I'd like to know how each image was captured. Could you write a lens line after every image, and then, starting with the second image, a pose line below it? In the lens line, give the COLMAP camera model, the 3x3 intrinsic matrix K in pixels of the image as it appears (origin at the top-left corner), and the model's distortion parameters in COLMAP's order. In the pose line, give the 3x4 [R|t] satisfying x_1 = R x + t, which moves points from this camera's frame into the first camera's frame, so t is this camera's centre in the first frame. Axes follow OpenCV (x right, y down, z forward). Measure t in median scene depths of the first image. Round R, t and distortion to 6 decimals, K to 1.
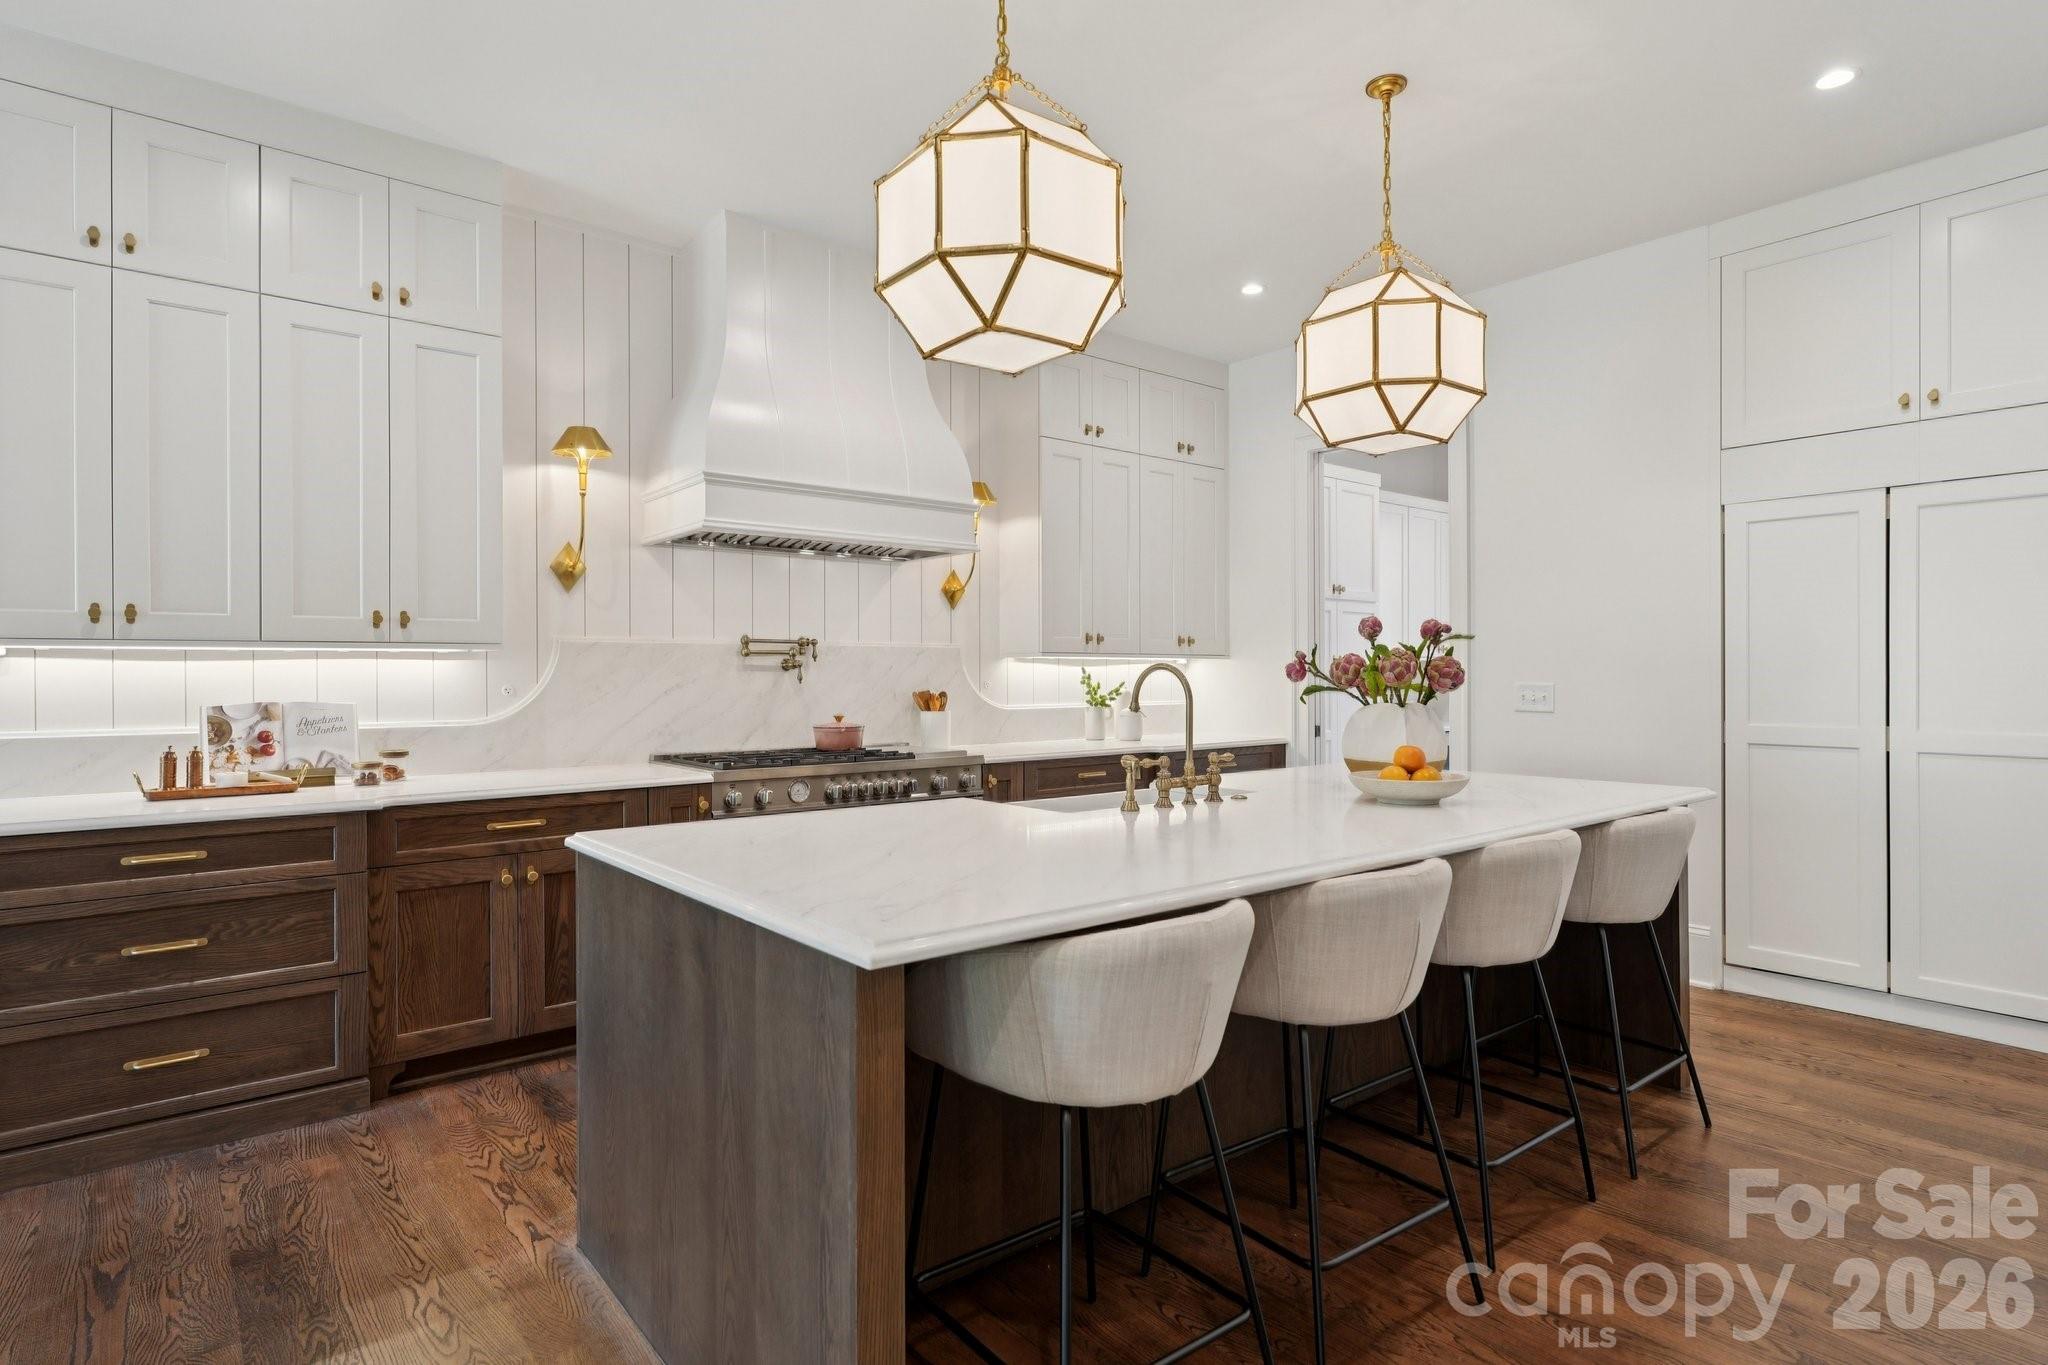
lens RADIAL K [[1055.8, 0, 1032.9], [0, 1055.8, 673.5], [0, 0, 1]] dist [0.002766, 0.000845]
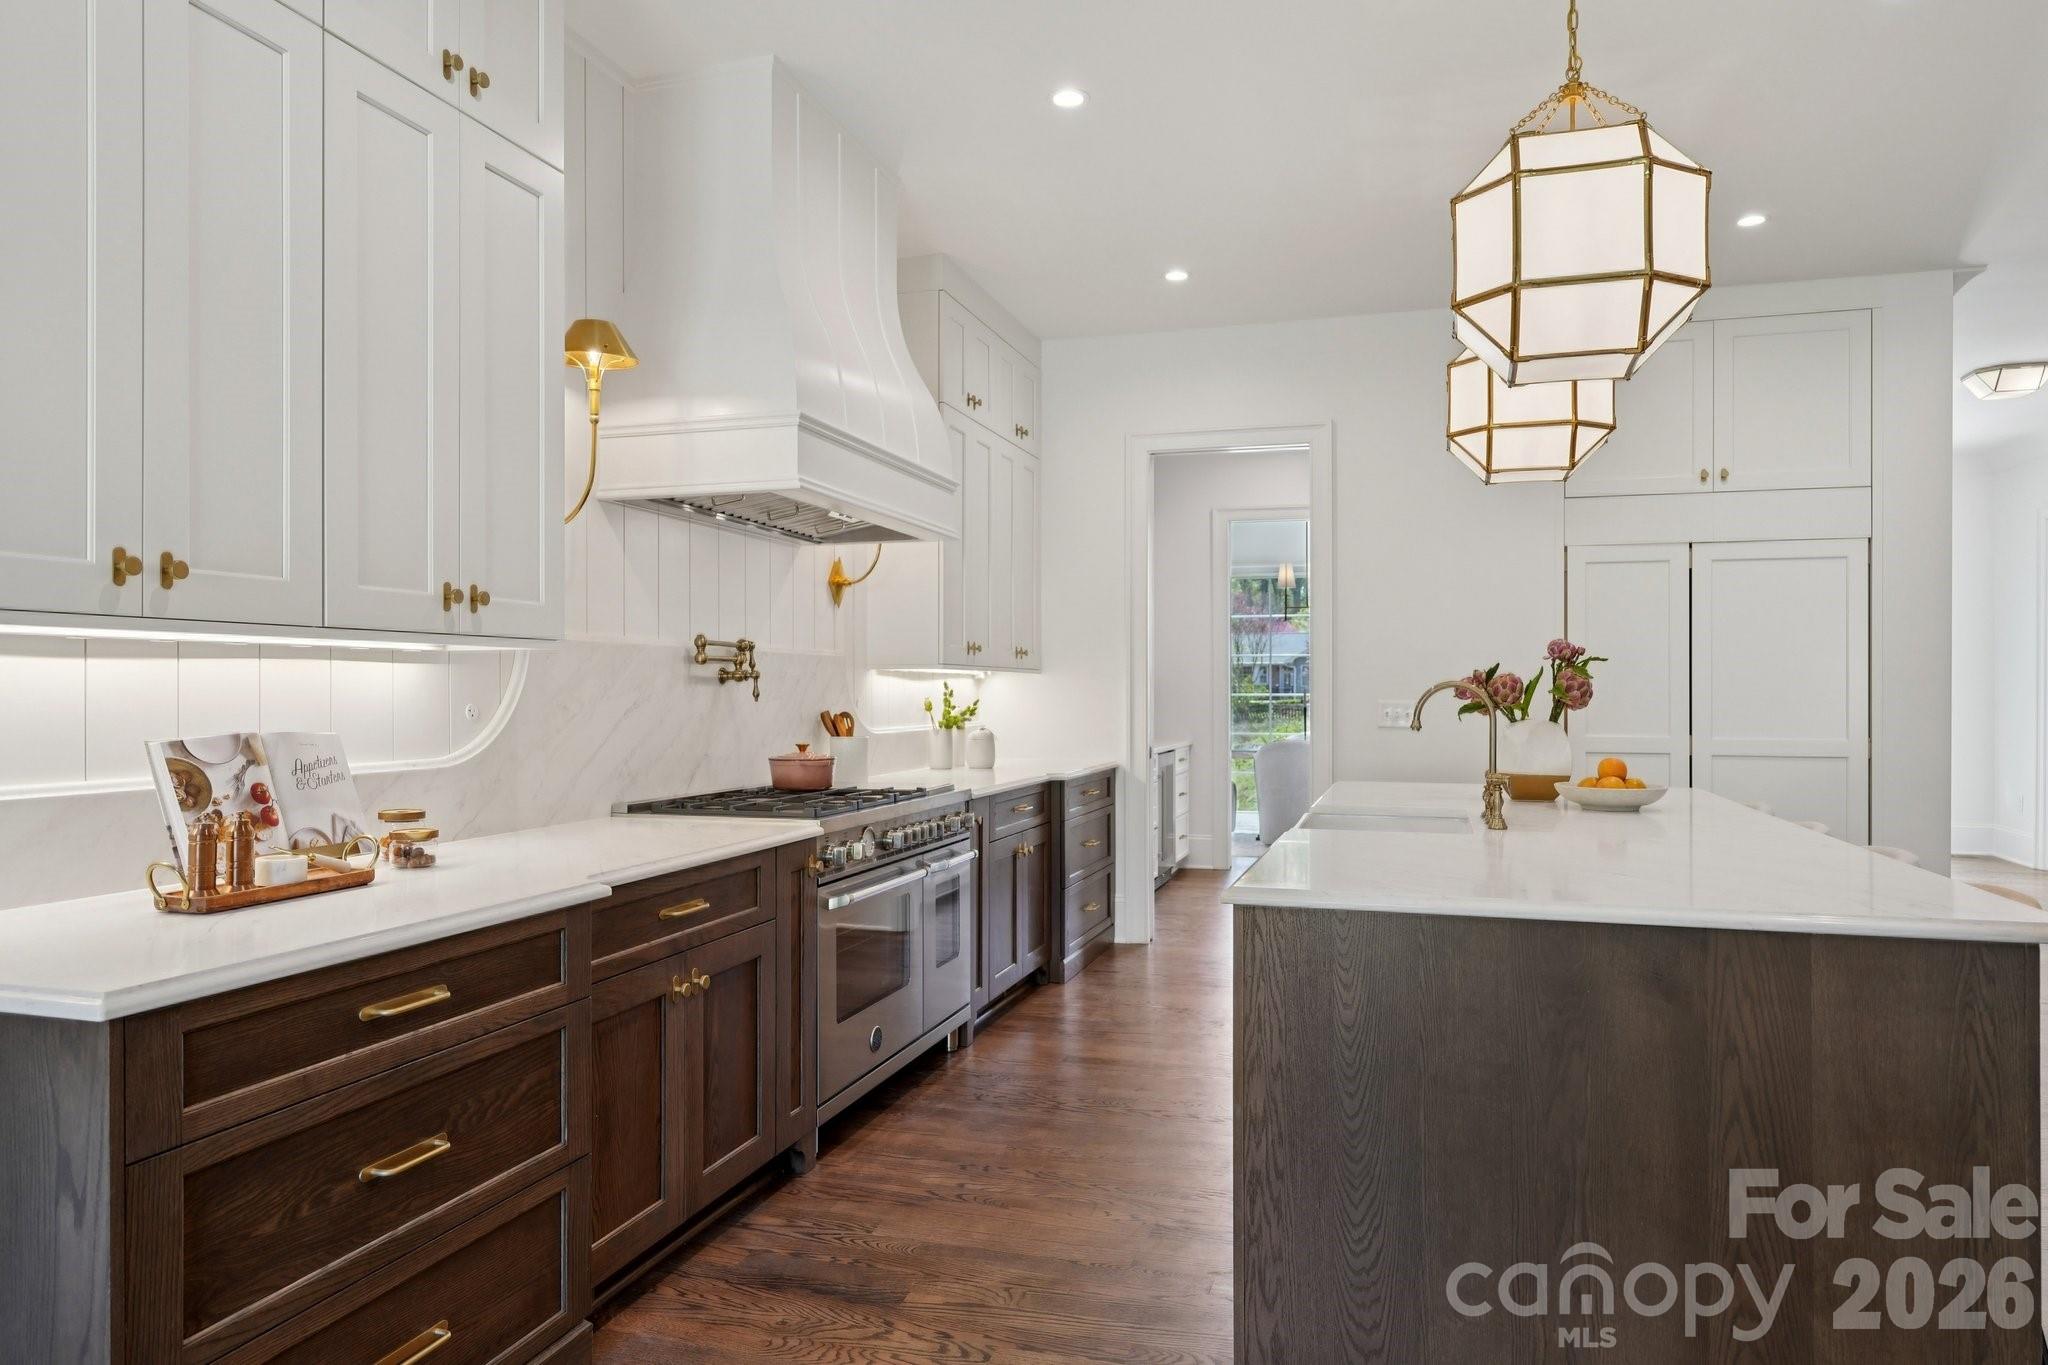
lens RADIAL K [[1301.0, 0, 1024.0], [0, 1301.0, 682.5], [0, 0, 1]] dist [0.001577, 0.000738]
pose [[0.830004, 0.010376, 0.557660, -0.774146], [-0.008076, 0.999946, -0.006585, 0.000826], [-0.557698, 0.000962, 0.830043, 0.181529]]
